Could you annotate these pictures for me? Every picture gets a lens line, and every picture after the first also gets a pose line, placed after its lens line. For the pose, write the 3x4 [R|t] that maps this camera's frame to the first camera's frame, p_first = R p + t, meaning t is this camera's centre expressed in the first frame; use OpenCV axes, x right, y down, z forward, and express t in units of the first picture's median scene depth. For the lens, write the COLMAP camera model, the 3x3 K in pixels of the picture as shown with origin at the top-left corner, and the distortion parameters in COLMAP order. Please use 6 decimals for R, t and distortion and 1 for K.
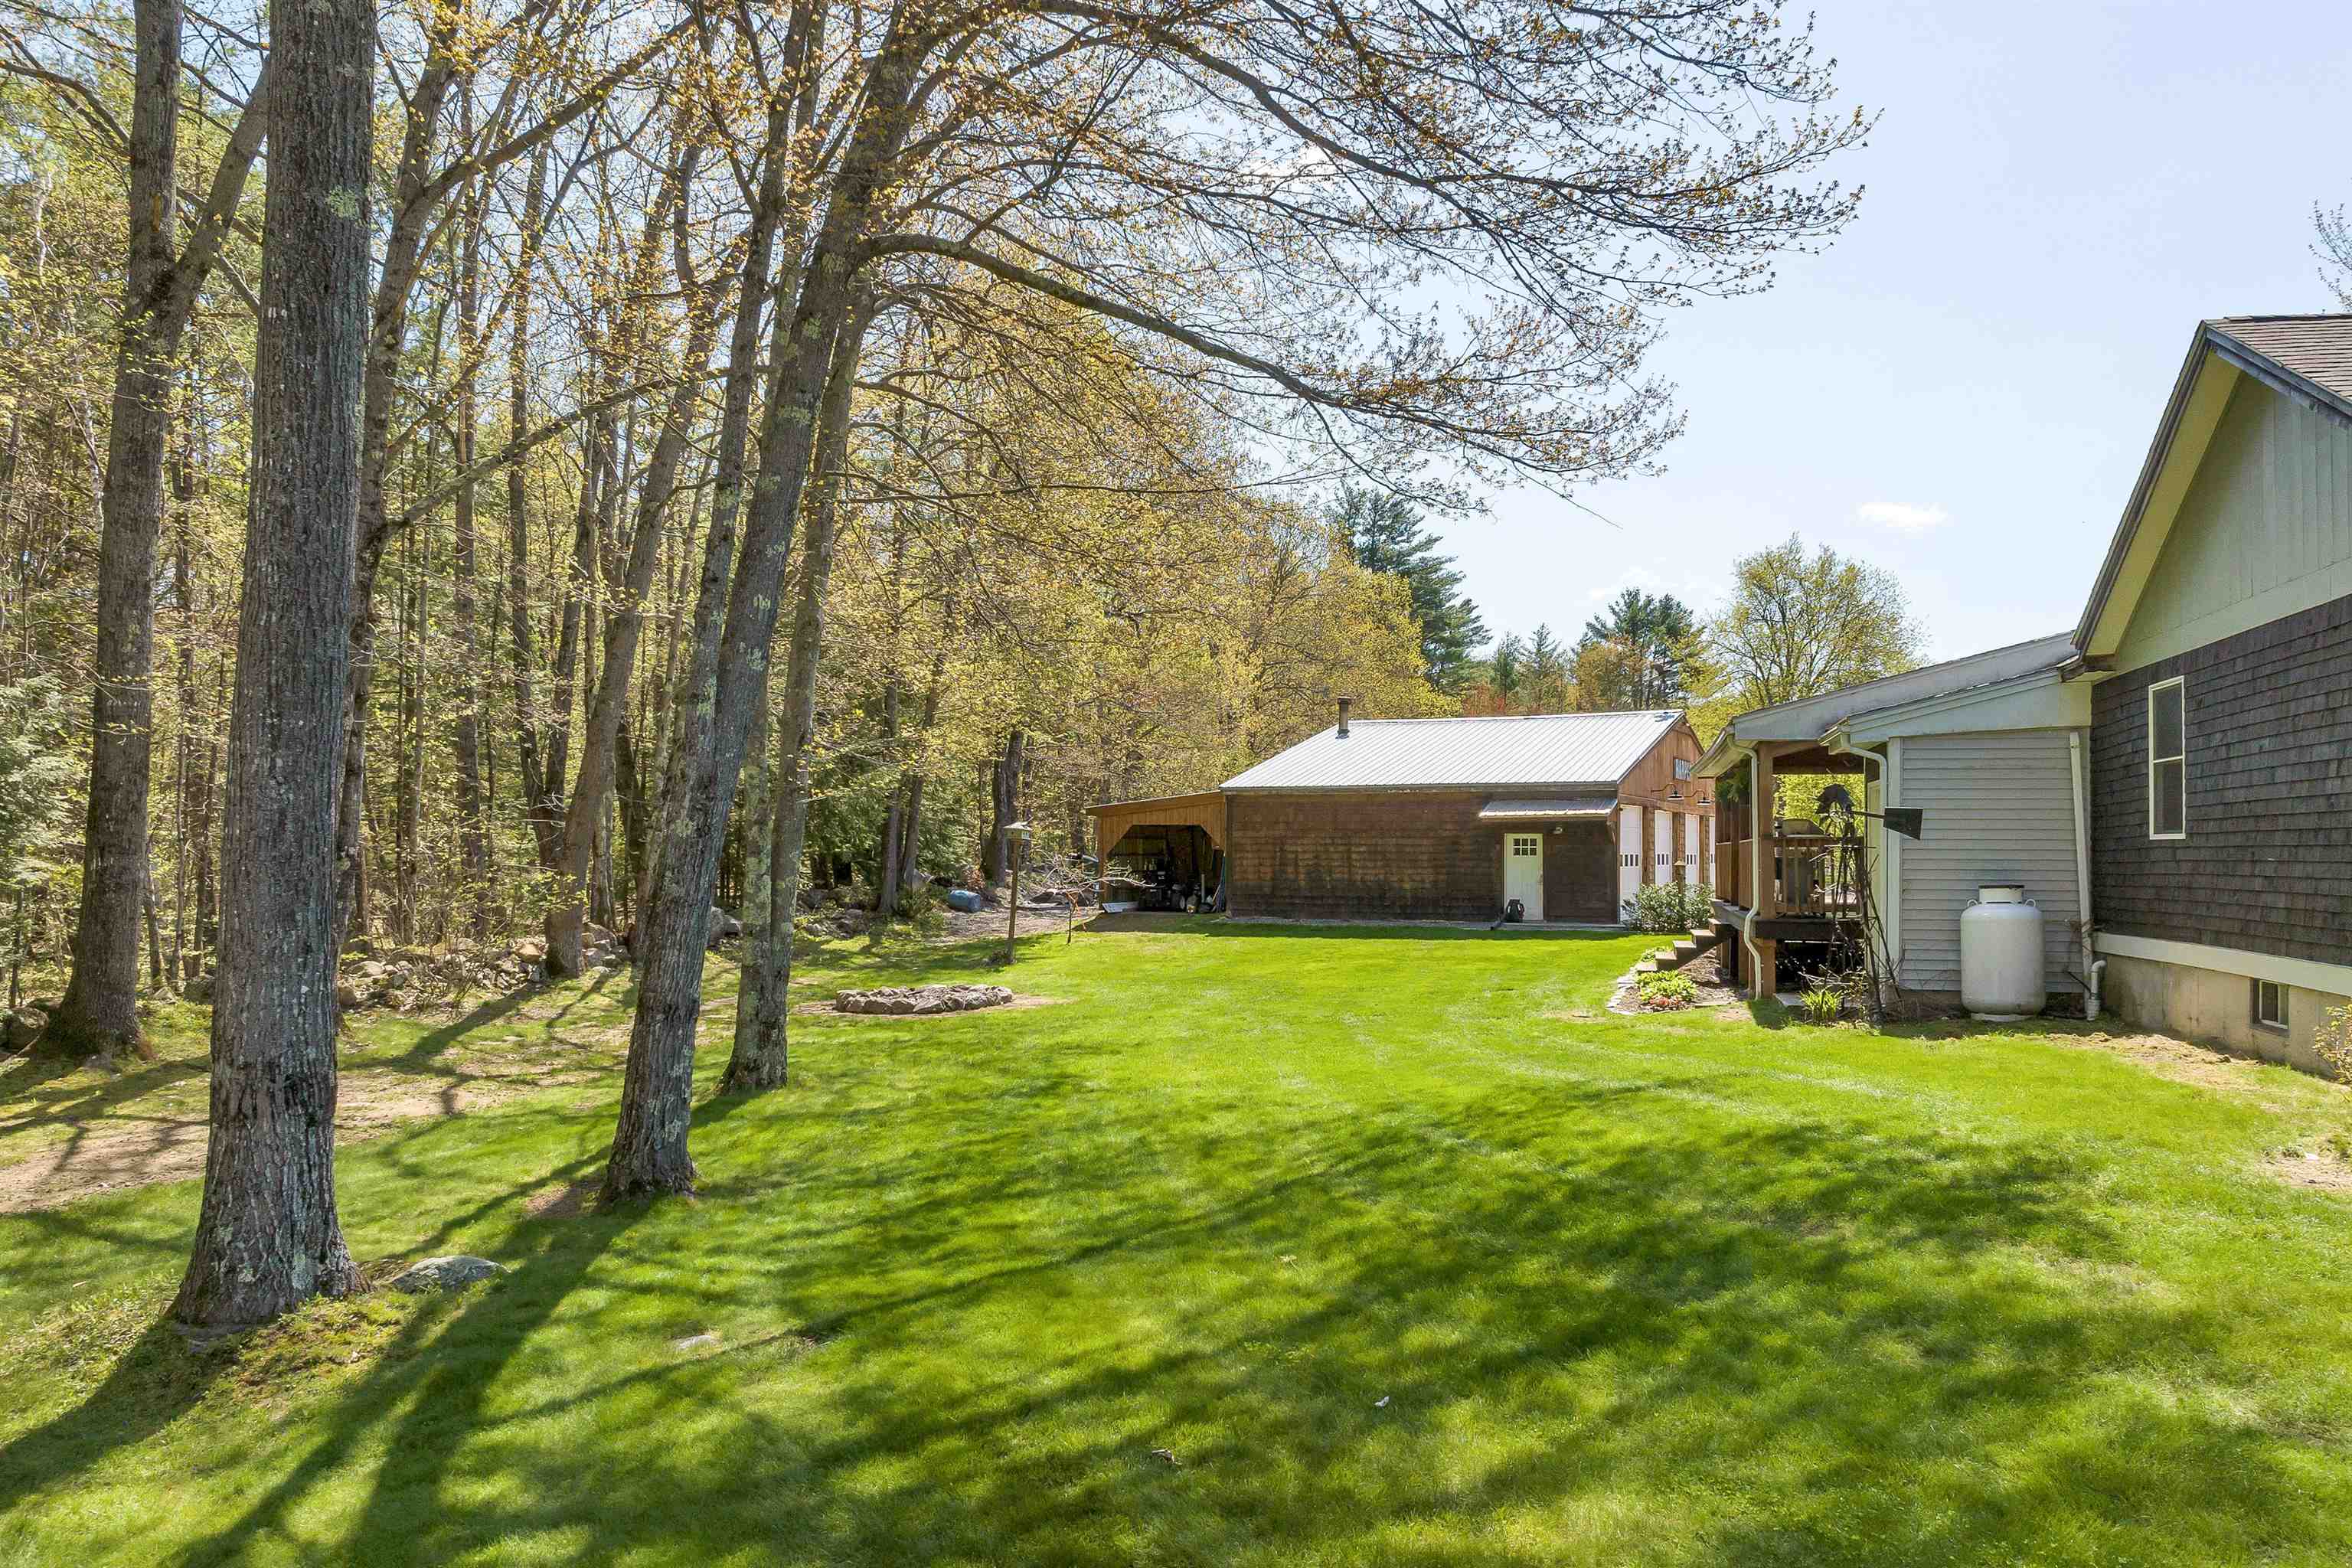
lens RADIAL K [[1669.4, 0, 1175.3], [0, 1669.4, 763.4], [0, 0, 1]] dist [-0.060655, 0.071307]
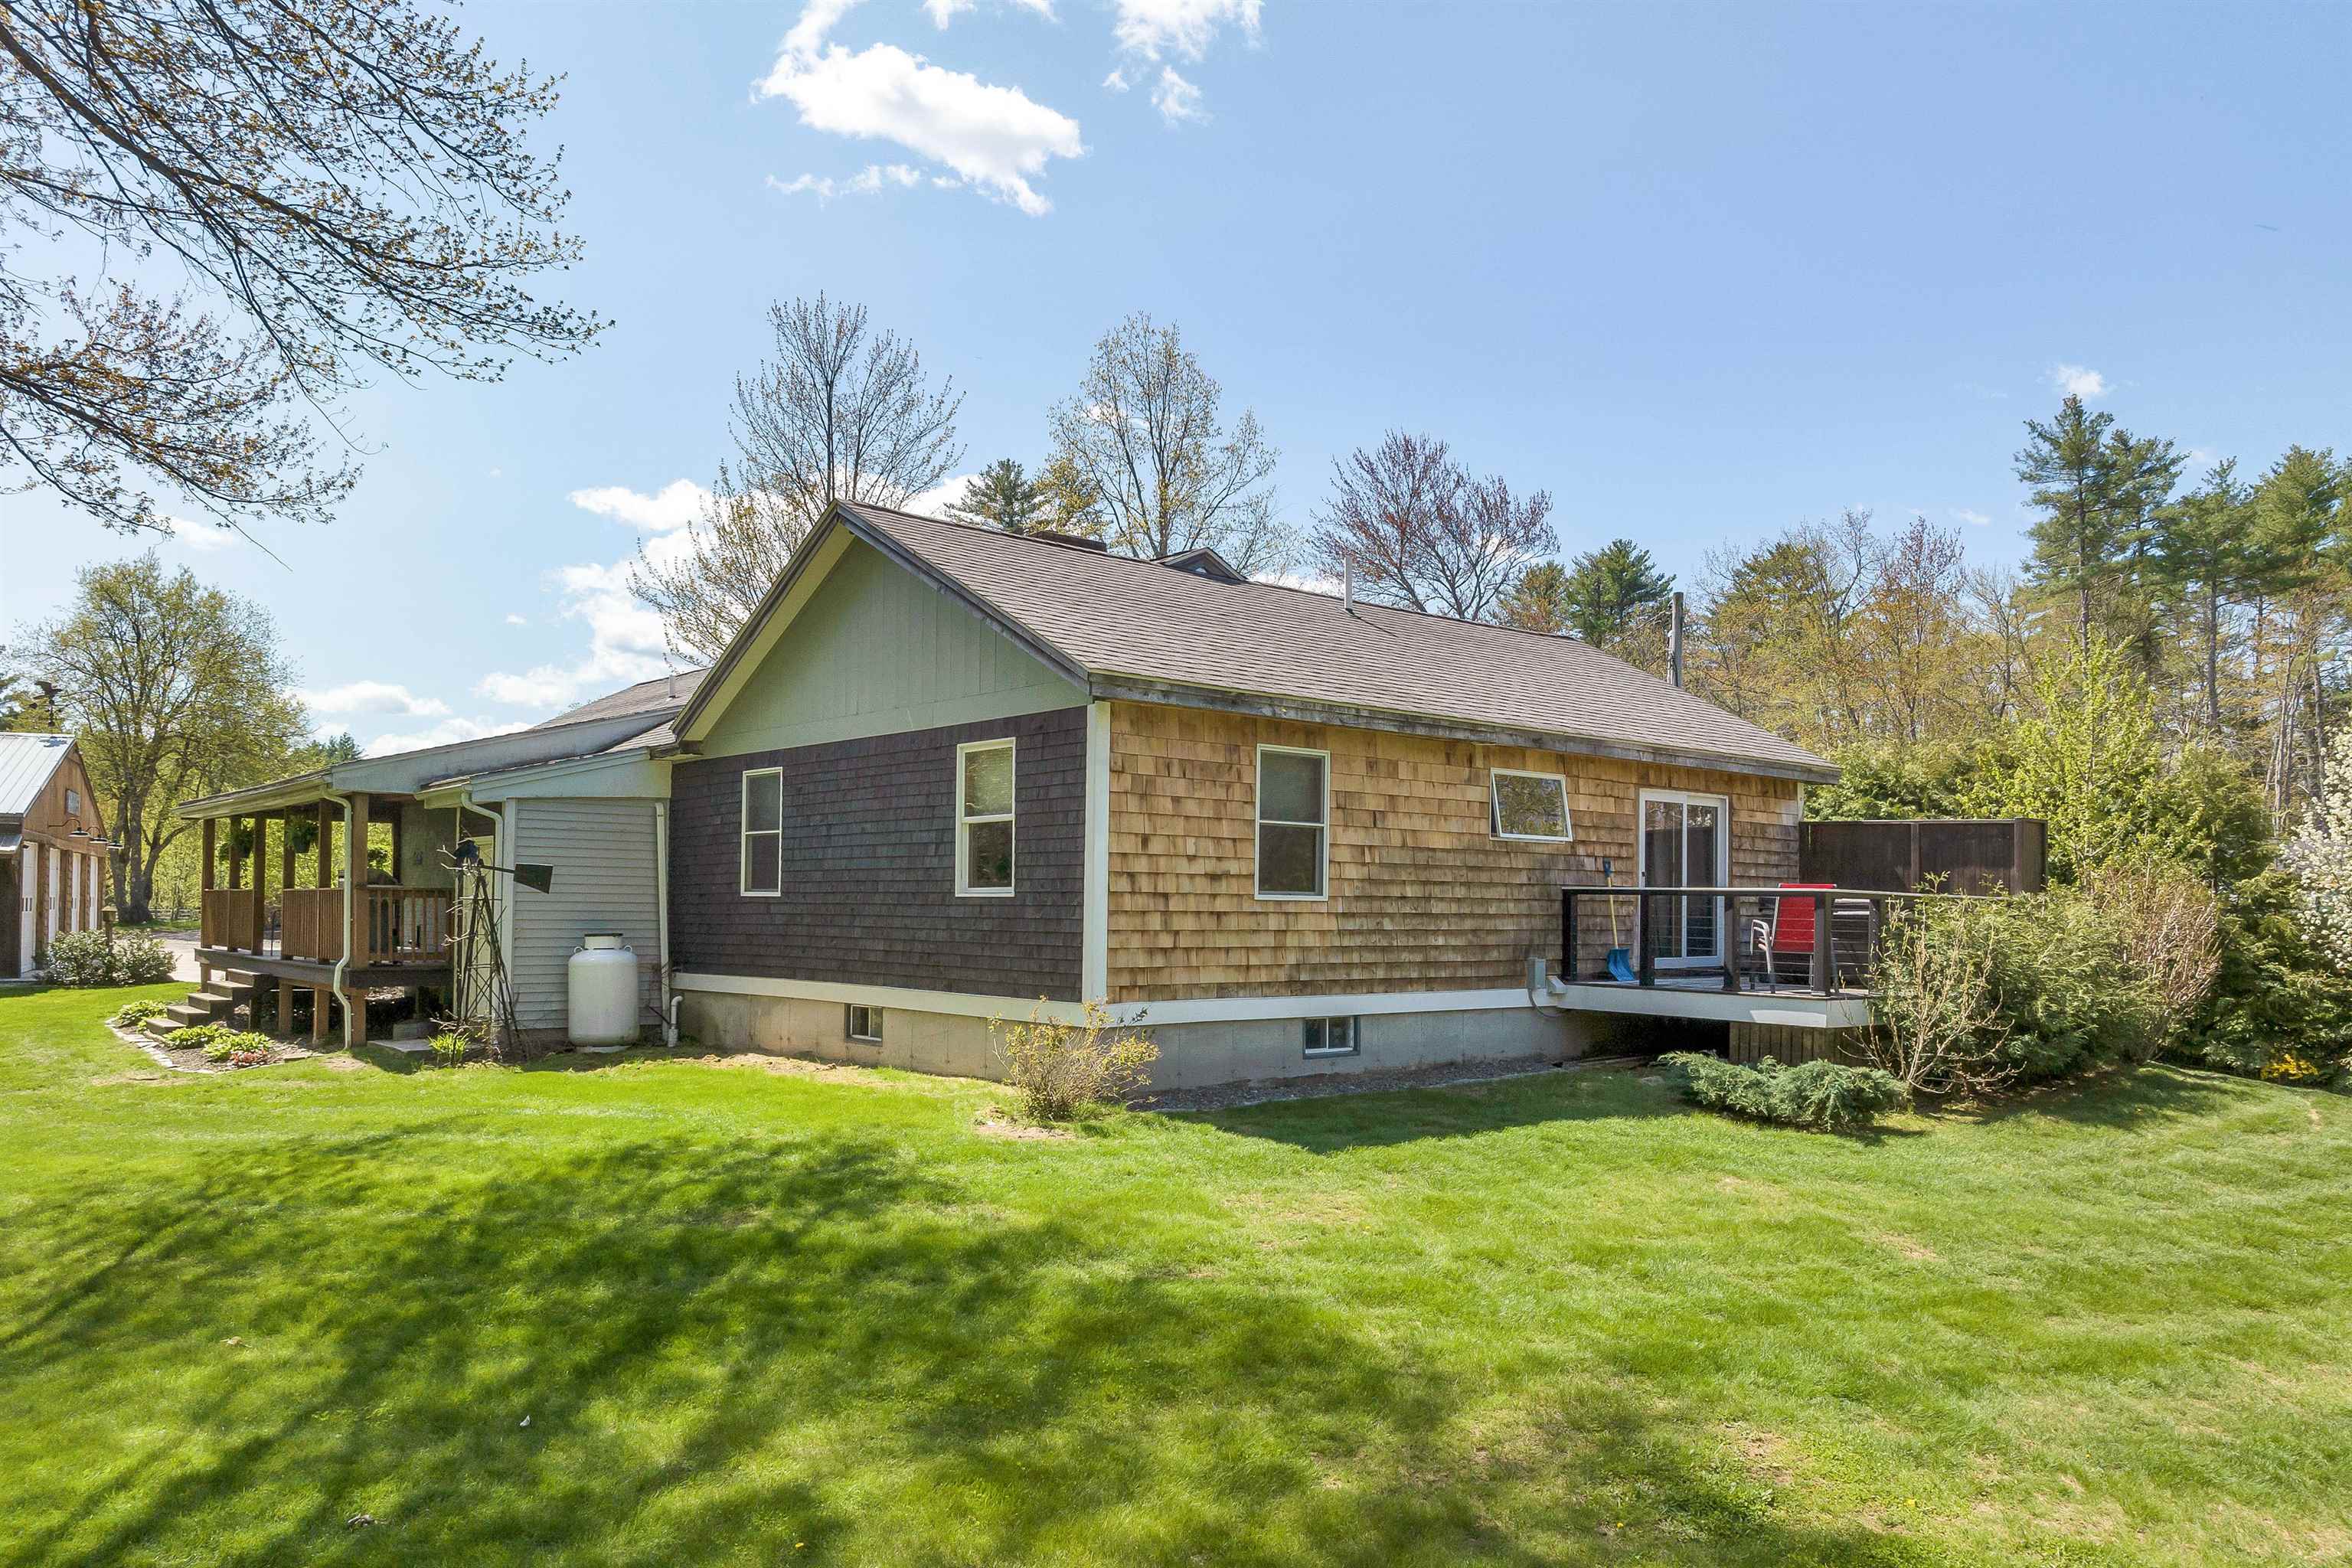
lens RADIAL K [[1671.4, 0, 1176.0], [0, 1671.4, 784.0], [0, 0, 1]] dist [-0.073554, 0.060914]
pose [[0.578399, 0.060086, 0.813538, -0.285188], [-0.049521, 0.998031, -0.038505, -0.006885], [-0.814249, -0.018016, 0.580235, 0.017346]]
